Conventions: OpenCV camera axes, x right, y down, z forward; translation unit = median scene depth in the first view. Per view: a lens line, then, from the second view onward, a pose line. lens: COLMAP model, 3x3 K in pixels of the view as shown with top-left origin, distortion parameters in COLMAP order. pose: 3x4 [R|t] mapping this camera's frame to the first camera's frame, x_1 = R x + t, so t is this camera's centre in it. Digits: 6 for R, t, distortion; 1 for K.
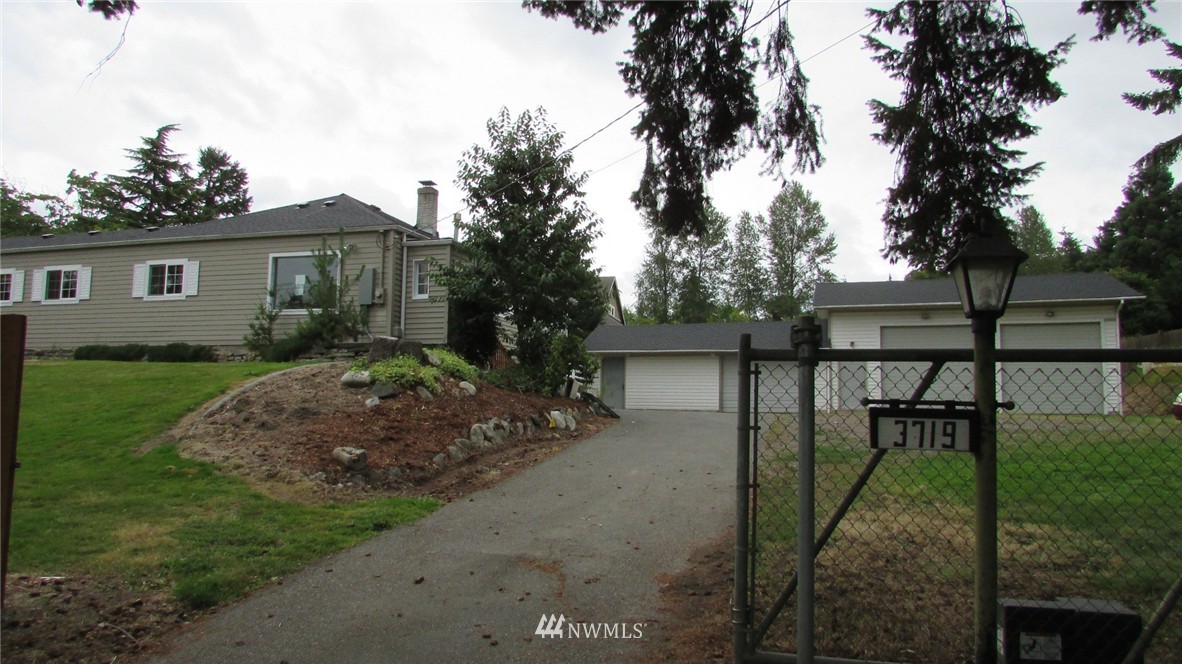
lens RADIAL K [[846.2, 0, 591.0], [0, 846.2, 332.0], [0, 0, 1]] dist [-0.014497, -0.004414]
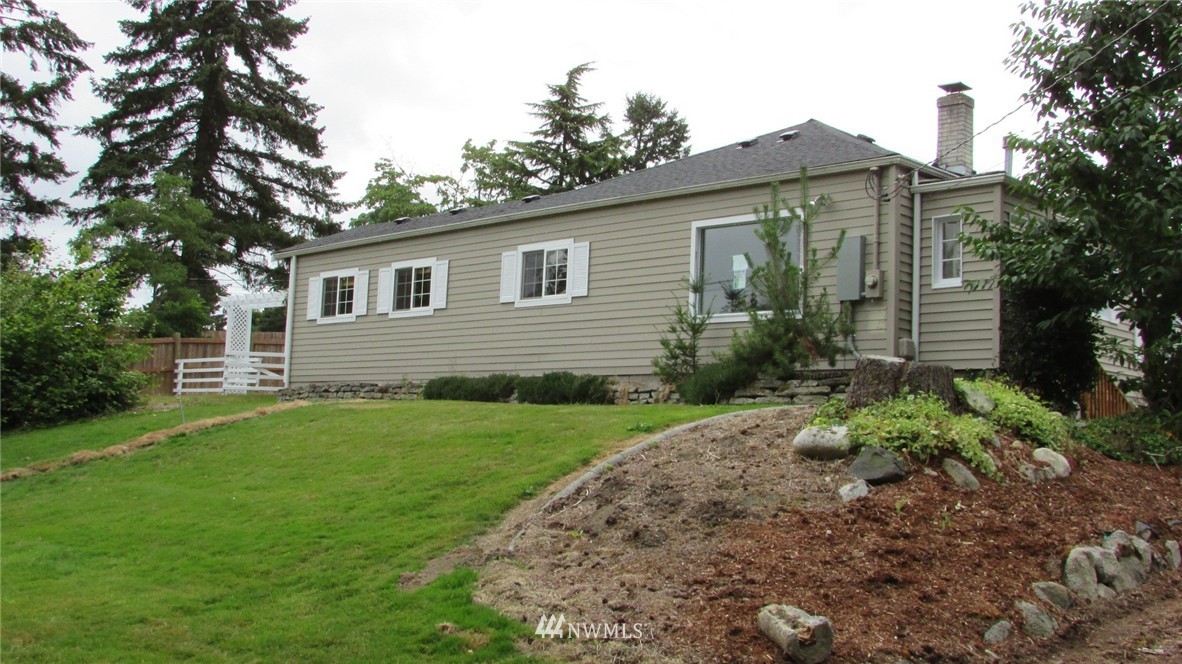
lens RADIAL K [[1329.6, 0, 591.0], [0, 1329.6, 332.0], [0, 0, 1]] dist [-0.046904, -0.004582]
pose [[0.895146, -0.023077, -0.445176, -0.029854], [0.017008, 0.999700, -0.017623, 0.001186], [0.445449, 0.008204, 0.895270, 0.143747]]
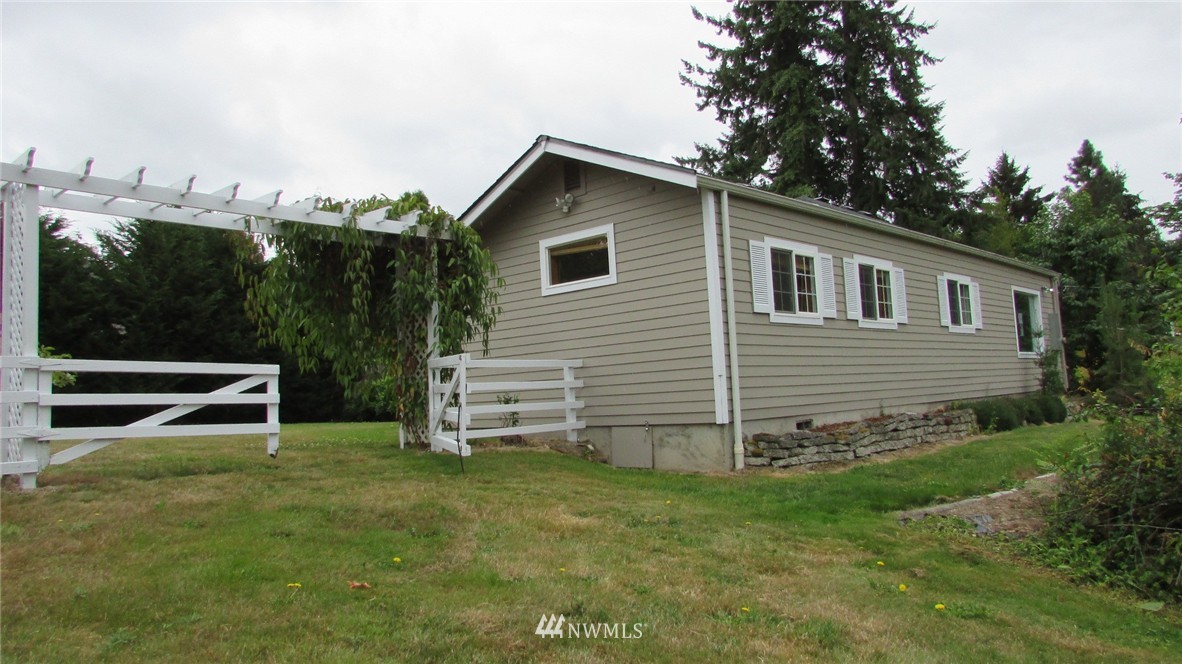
lens RADIAL K [[846.2, 0, 591.0], [0, 846.2, 332.0], [0, 0, 1]] dist [-0.014497, -0.004414]
pose [[0.404659, 0.033156, 0.913867, -1.664317], [-0.035827, 0.999150, -0.020386, -0.017656], [-0.913766, -0.024491, 0.405502, 1.308322]]
